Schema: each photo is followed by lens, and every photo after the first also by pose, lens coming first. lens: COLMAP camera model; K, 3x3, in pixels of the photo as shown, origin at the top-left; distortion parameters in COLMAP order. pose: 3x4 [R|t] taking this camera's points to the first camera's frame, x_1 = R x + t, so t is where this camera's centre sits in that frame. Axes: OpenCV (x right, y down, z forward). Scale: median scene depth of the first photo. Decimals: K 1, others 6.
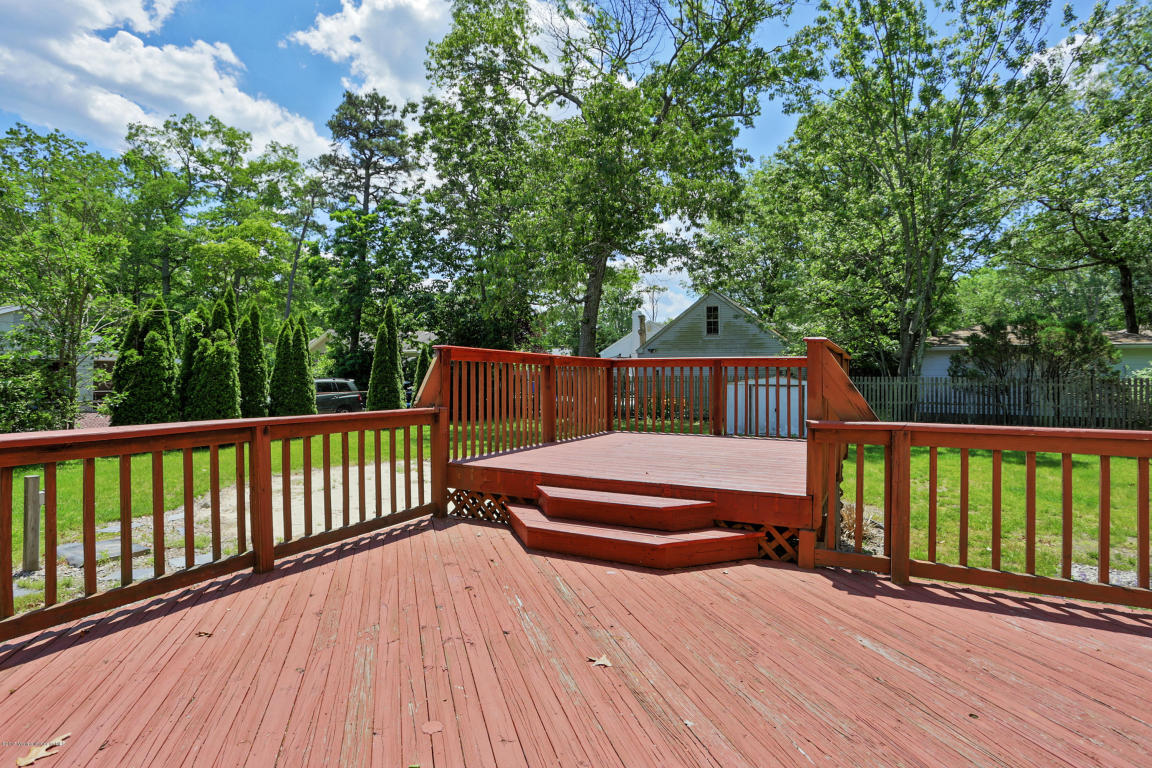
lens RADIAL K [[604.9, 0, 575.5], [0, 604.9, 380.7], [0, 0, 1]] dist [-0.027212, 0.008340]
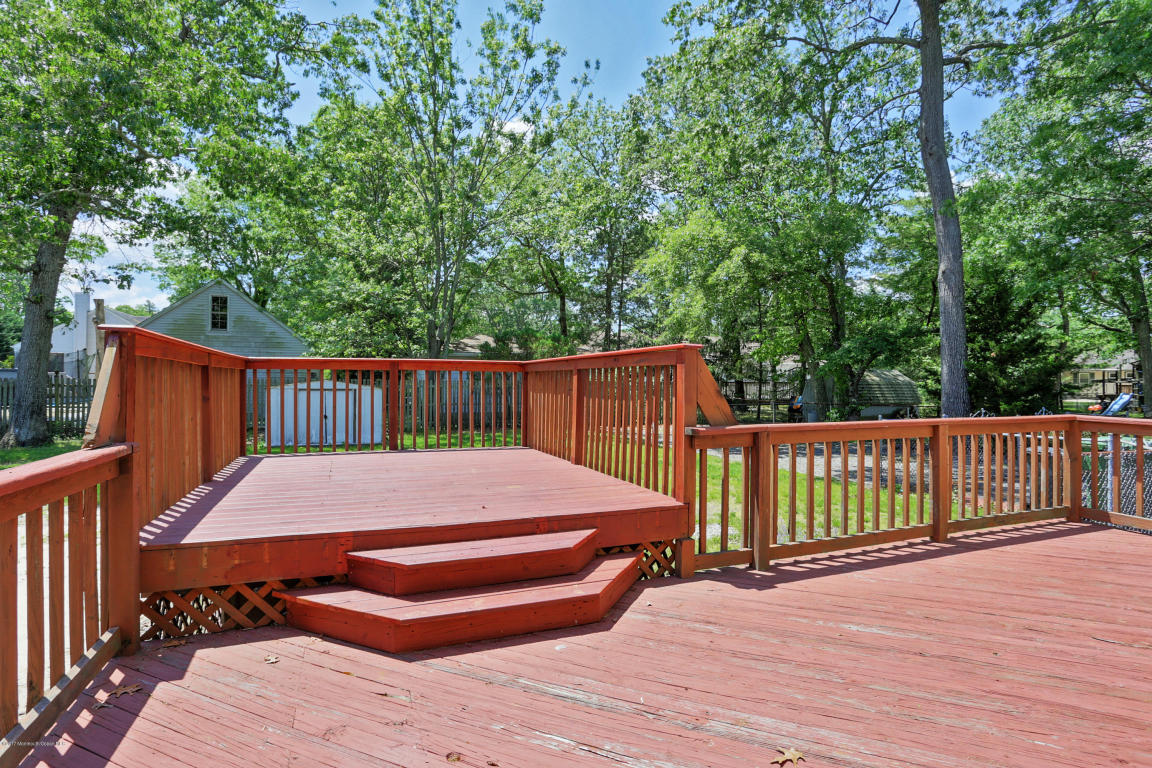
lens RADIAL K [[604.9, 0, 578.0], [0, 604.9, 378.2], [0, 0, 1]] dist [-0.027212, 0.008340]
pose [[0.643369, 0.000584, 0.765556, -0.480367], [0.005316, 0.999972, -0.005231, -0.013608], [-0.765538, 0.007435, 0.643348, 0.472883]]
